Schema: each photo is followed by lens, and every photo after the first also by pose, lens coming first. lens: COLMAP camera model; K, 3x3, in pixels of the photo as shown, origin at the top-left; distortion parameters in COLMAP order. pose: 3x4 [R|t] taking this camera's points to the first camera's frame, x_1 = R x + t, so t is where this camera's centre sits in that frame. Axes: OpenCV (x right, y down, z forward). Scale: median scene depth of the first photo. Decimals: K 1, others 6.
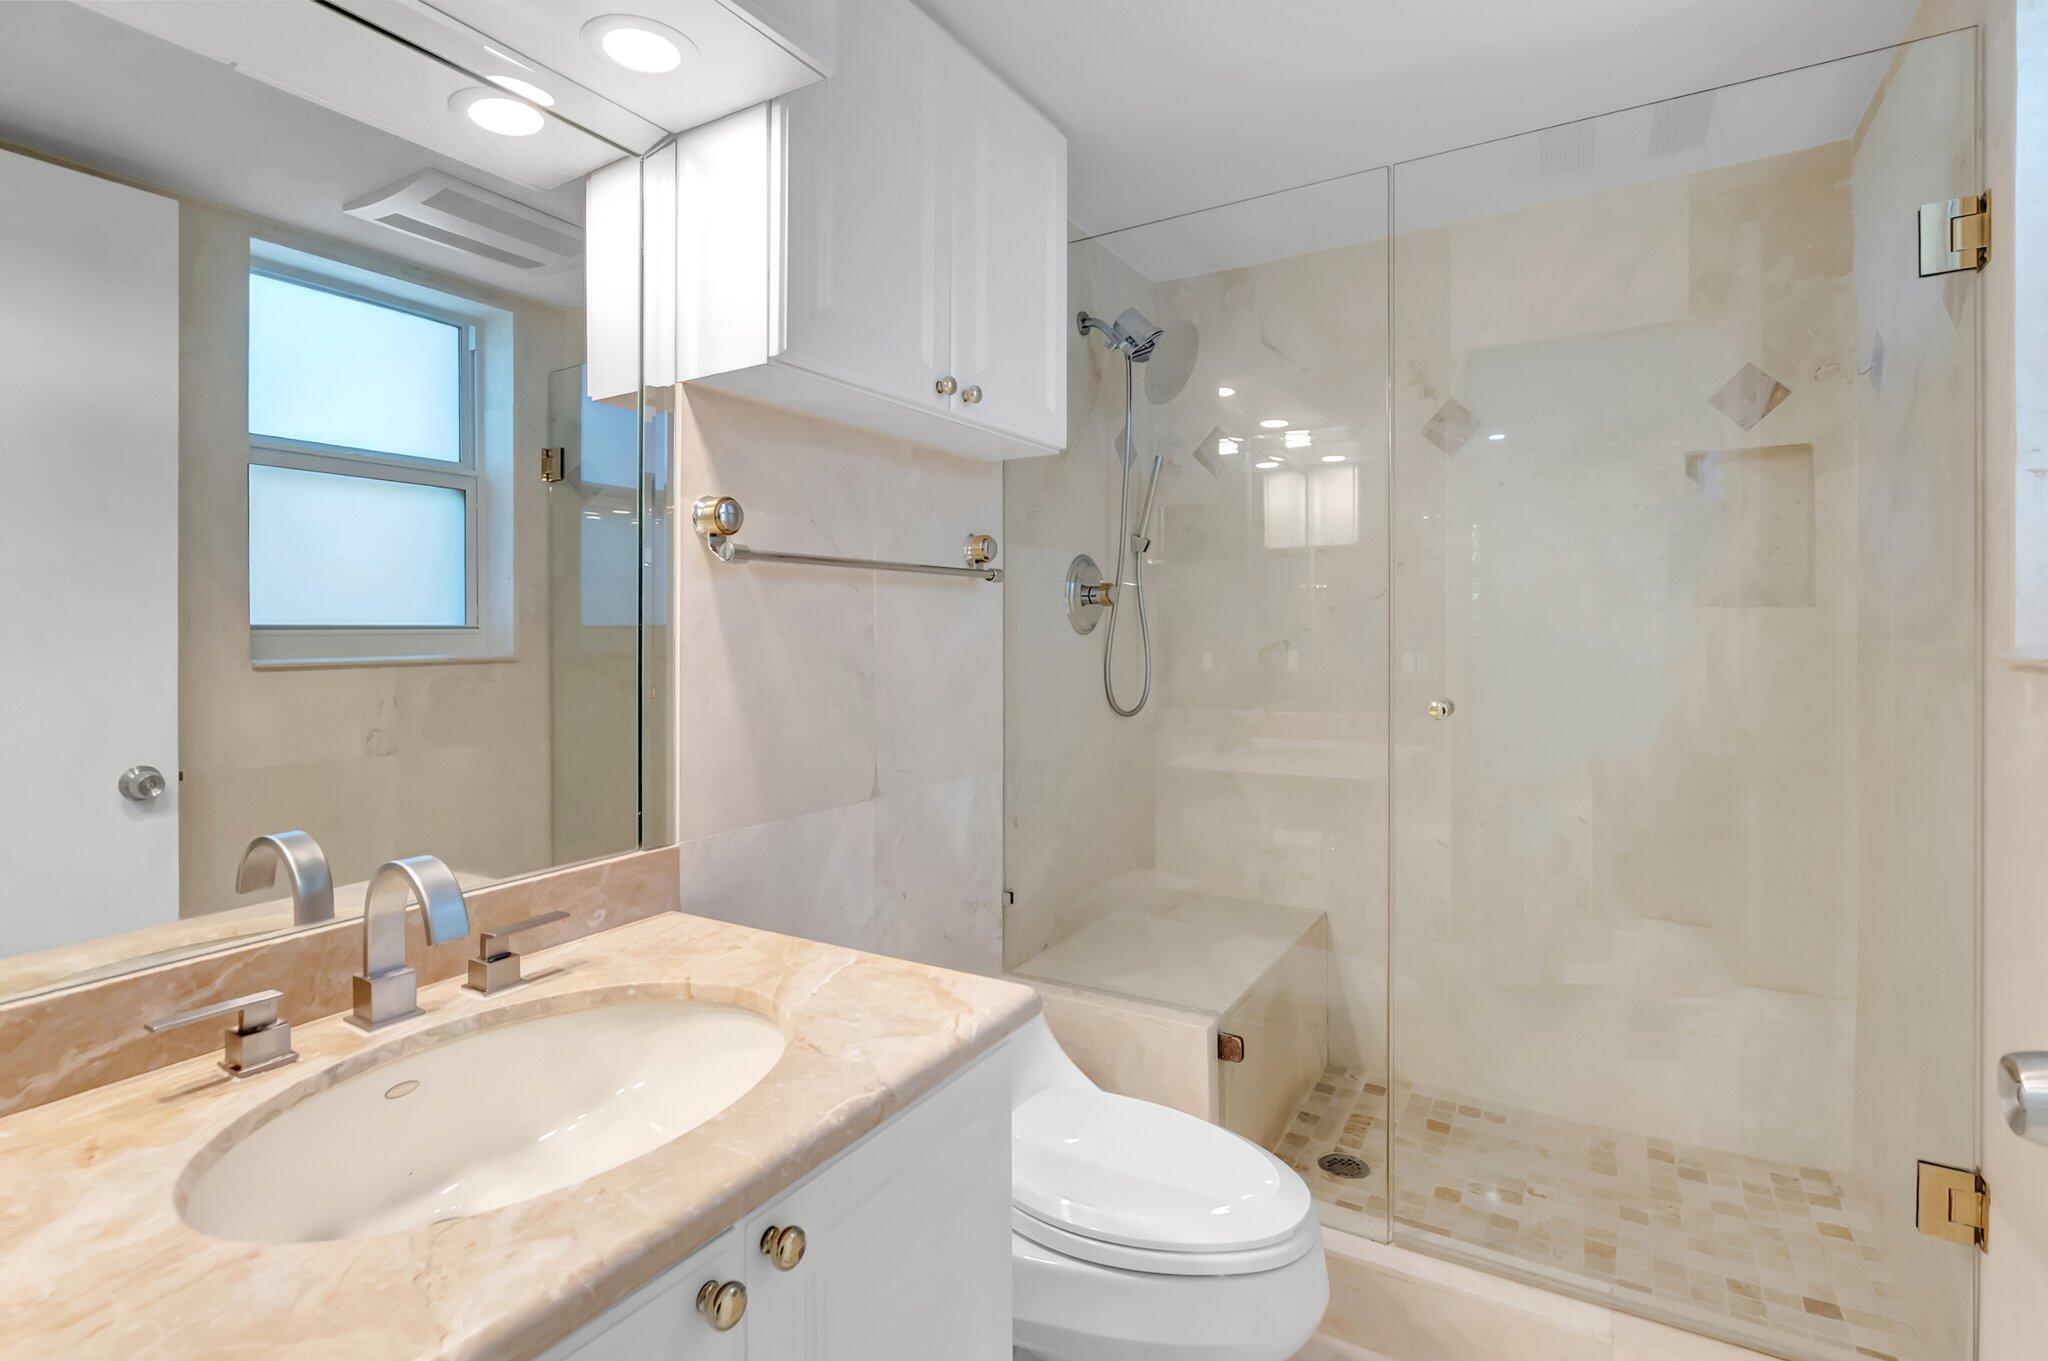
lens RADIAL K [[960.3, 0, 1020.5], [0, 960.3, 663.7], [0, 0, 1]] dist [-0.013451, 0.000568]
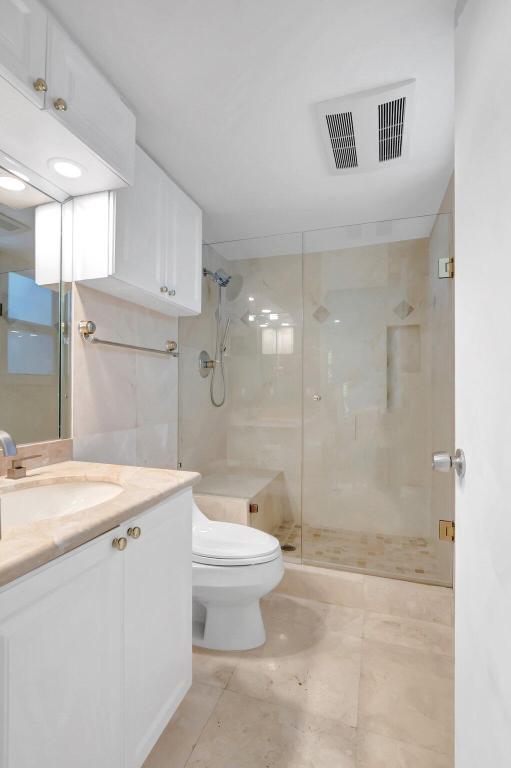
lens RADIAL K [[360.1, 0, 251.3], [0, 360.1, 397.5], [0, 0, 1]] dist [-0.013451, 0.000568]
pose [[0.974911, 0.007301, 0.222474, -0.049928], [-0.005471, 0.999946, -0.008840, 0.051498], [-0.222527, 0.007401, 0.974898, -0.139063]]
